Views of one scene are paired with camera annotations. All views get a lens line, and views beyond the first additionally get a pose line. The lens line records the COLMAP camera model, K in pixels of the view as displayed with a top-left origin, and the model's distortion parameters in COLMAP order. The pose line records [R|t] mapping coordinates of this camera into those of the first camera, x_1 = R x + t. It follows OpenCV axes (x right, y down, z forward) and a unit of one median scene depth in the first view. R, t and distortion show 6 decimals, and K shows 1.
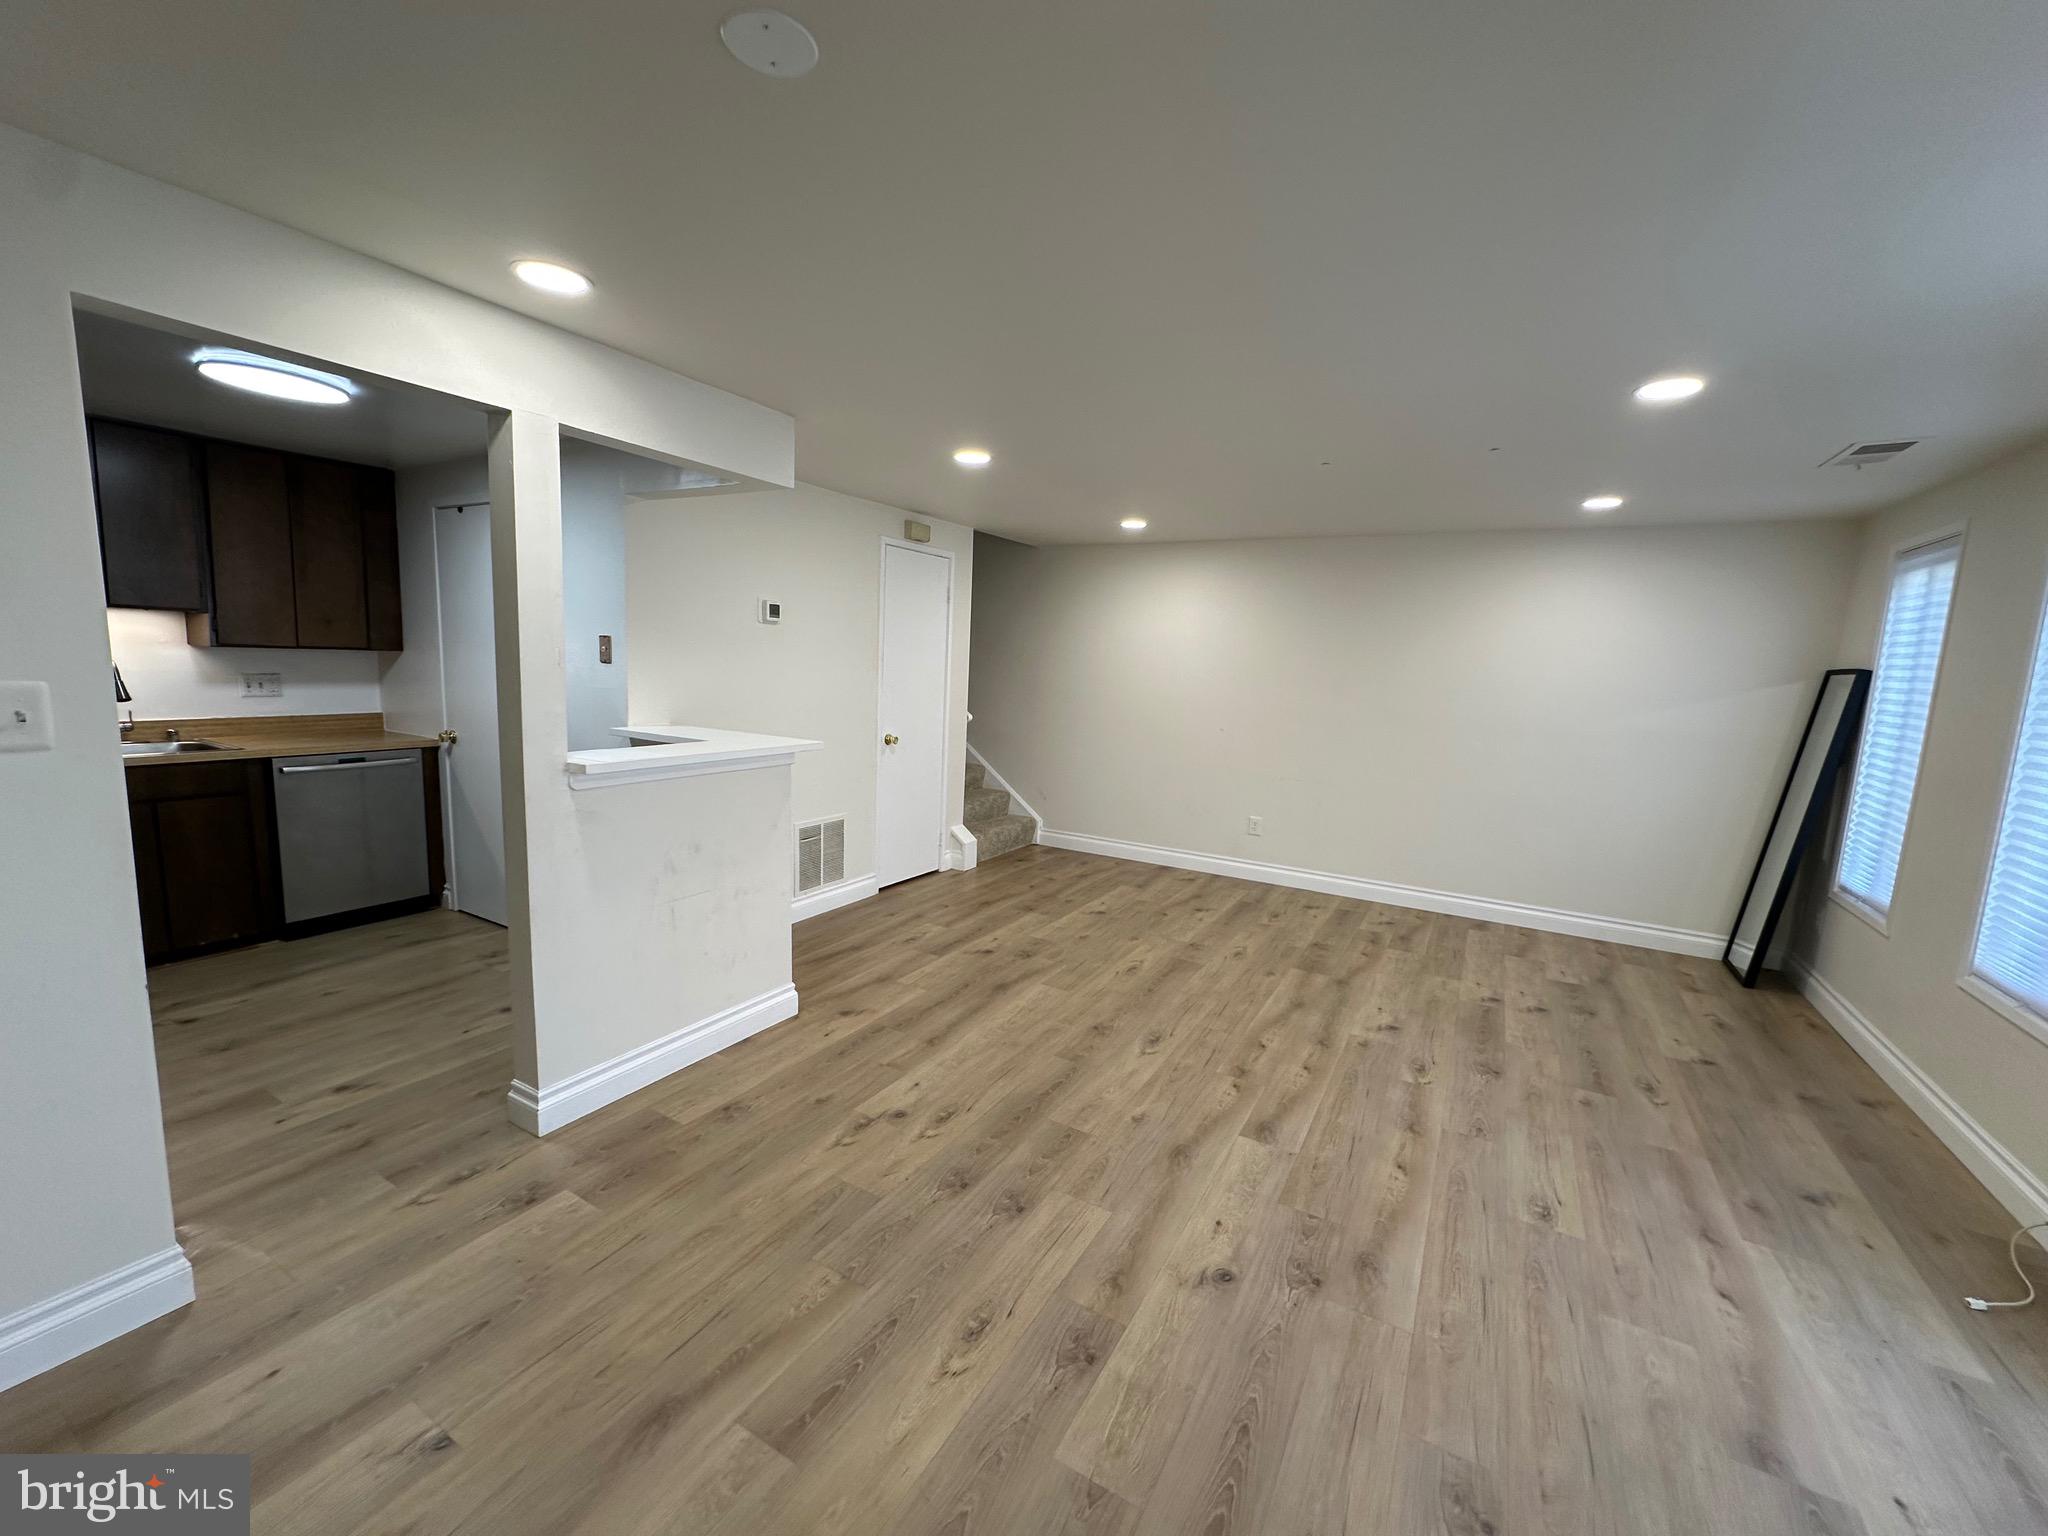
lens RADIAL K [[819.7, 0, 1024.0], [0, 819.7, 768.0], [0, 0, 1]] dist [-0.003186, 0.000267]
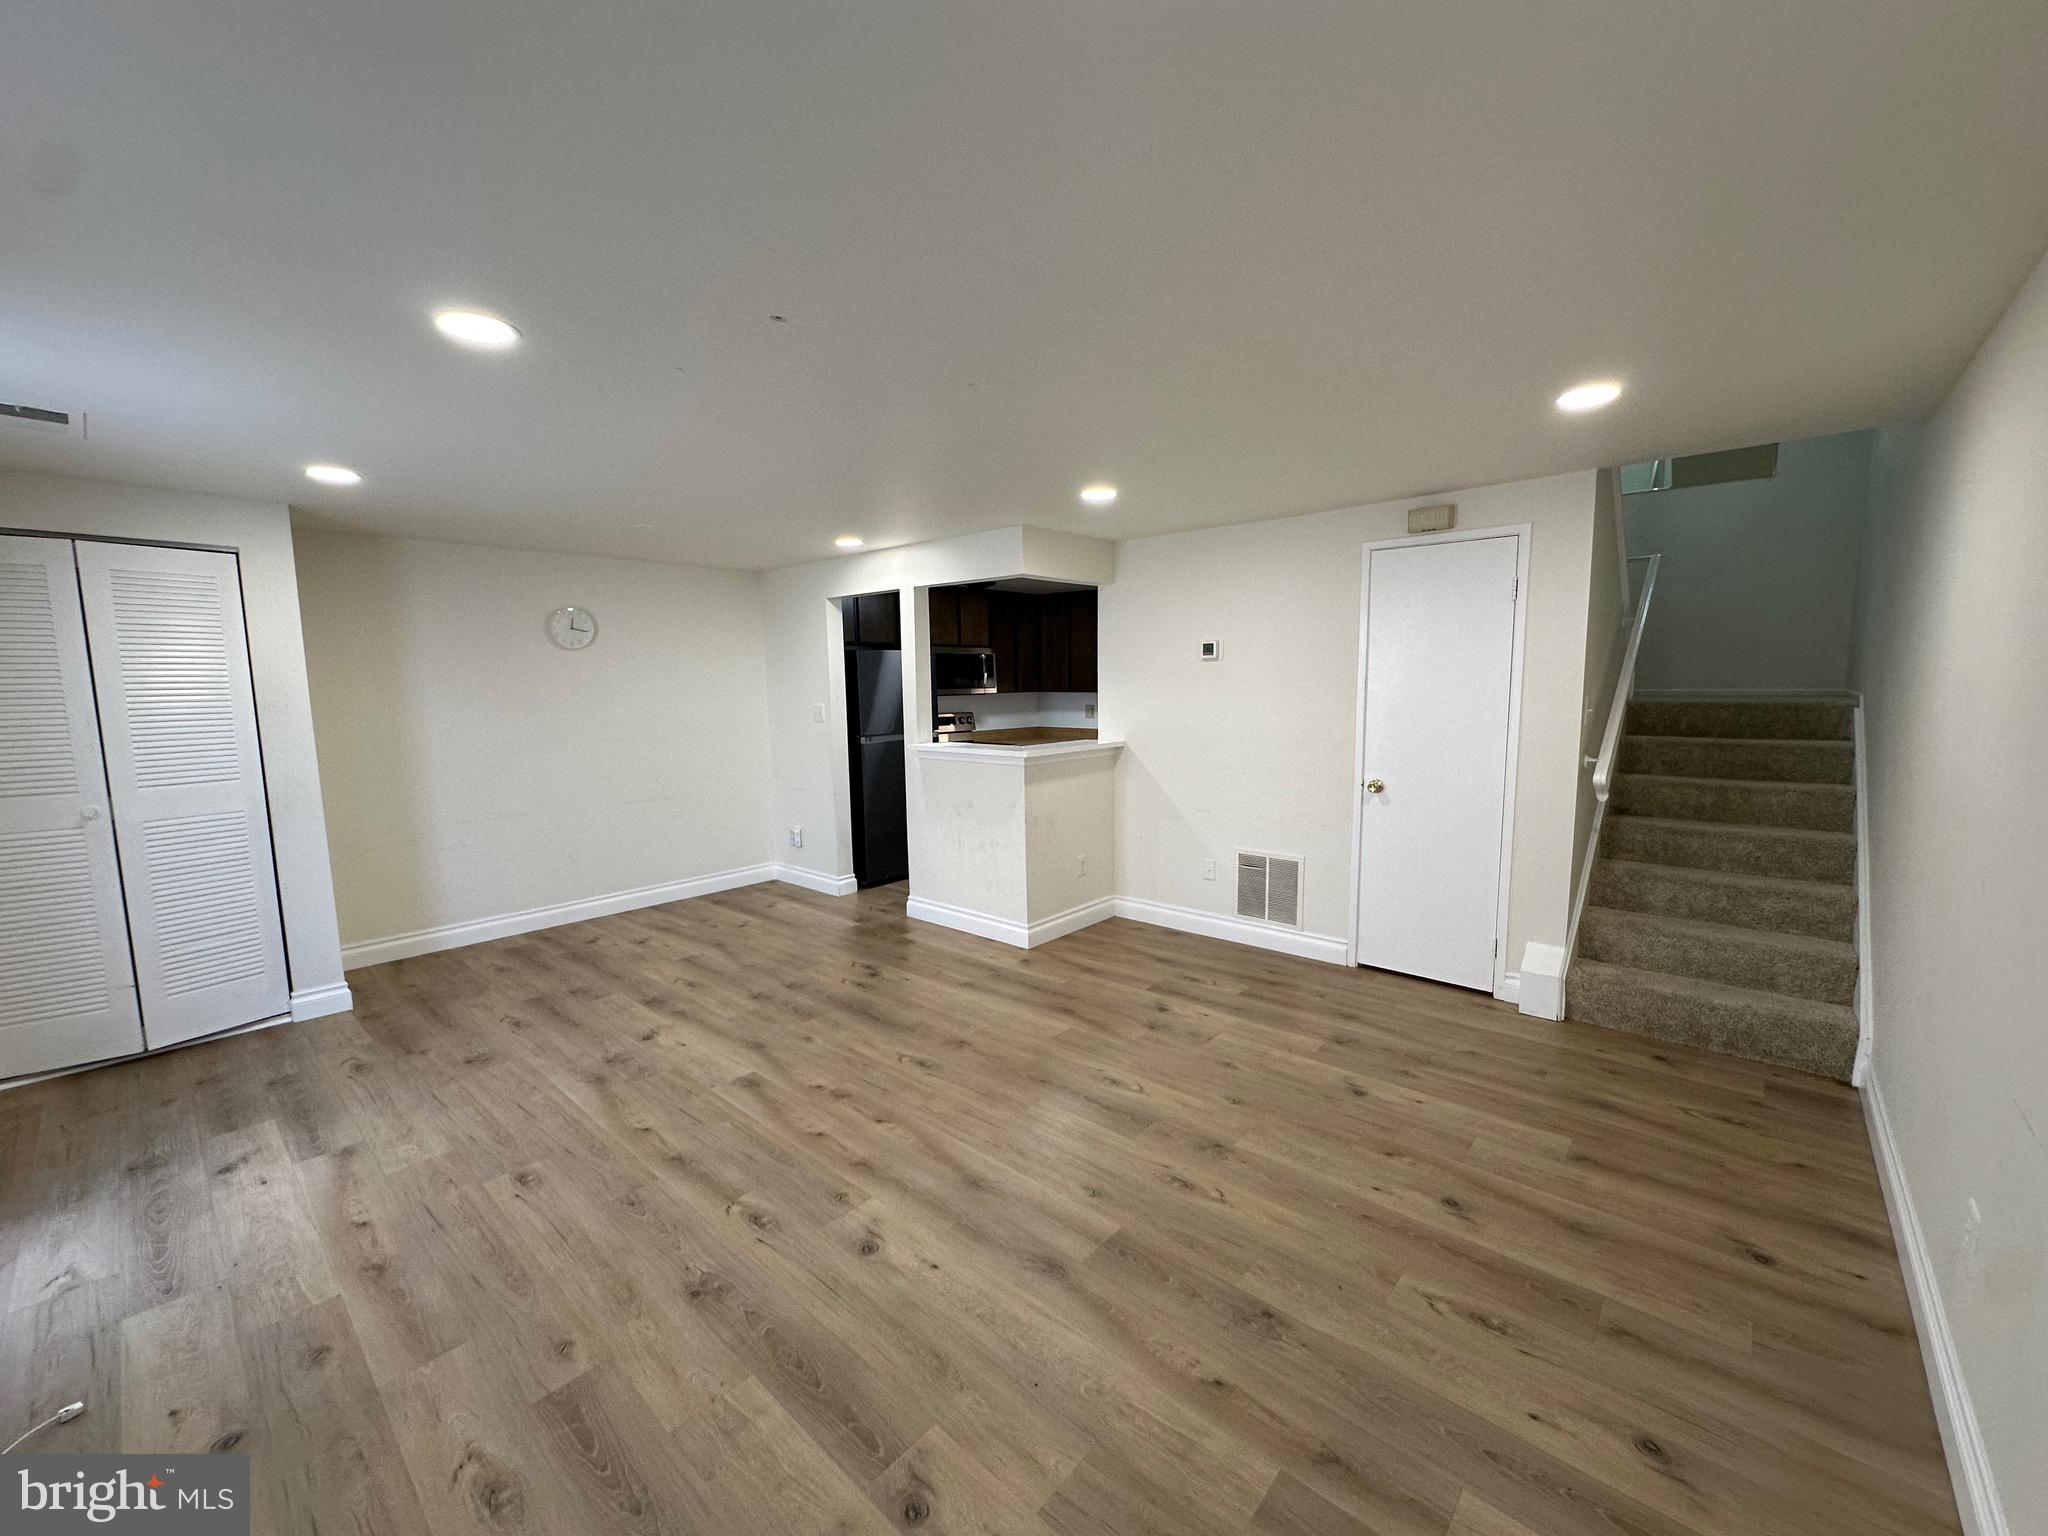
lens RADIAL K [[819.7, 0, 1024.0], [0, 819.7, 768.0], [0, 0, 1]] dist [-0.003186, 0.000267]
pose [[-0.207702, 0.064603, -0.976057, 1.138465], [-0.123069, 0.988162, 0.091593, -0.136309], [0.970420, 0.139146, -0.197292, 1.330371]]
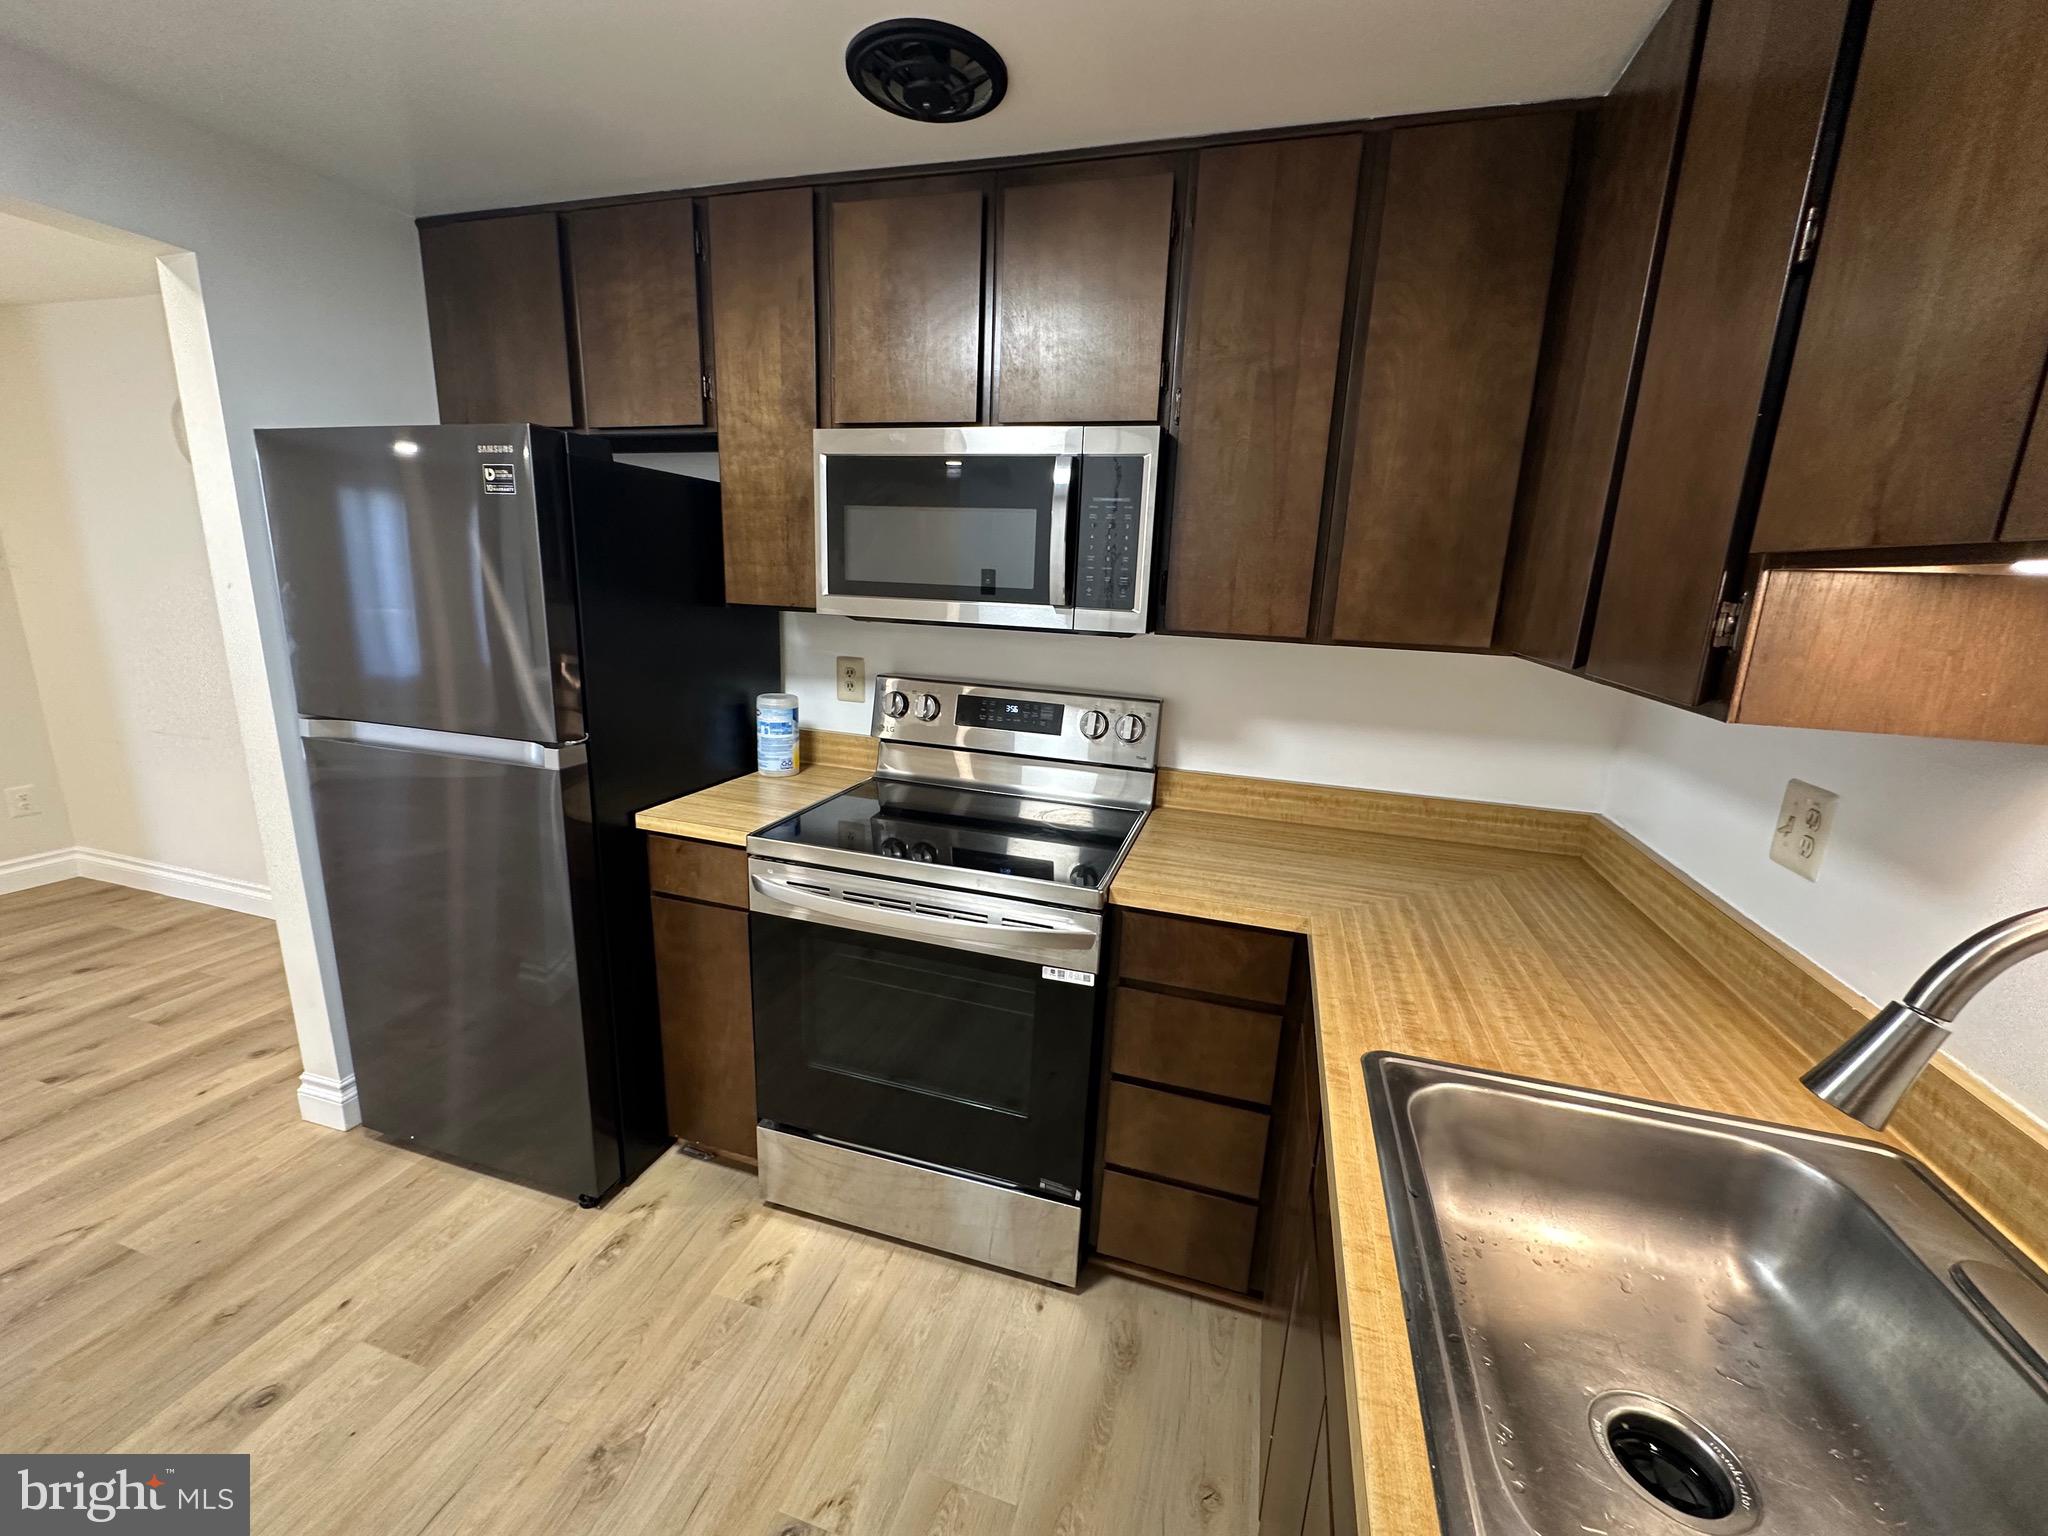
lens RADIAL K [[819.7, 0, 1024.0], [0, 819.7, 768.0], [0, 0, 1]] dist [-0.003186, 0.000267]
pose [[-0.969367, -0.026532, -0.244179, -1.025851], [-0.111500, 0.933342, 0.341233, -0.218346], [0.218849, 0.358006, -0.907710, 1.265375]]
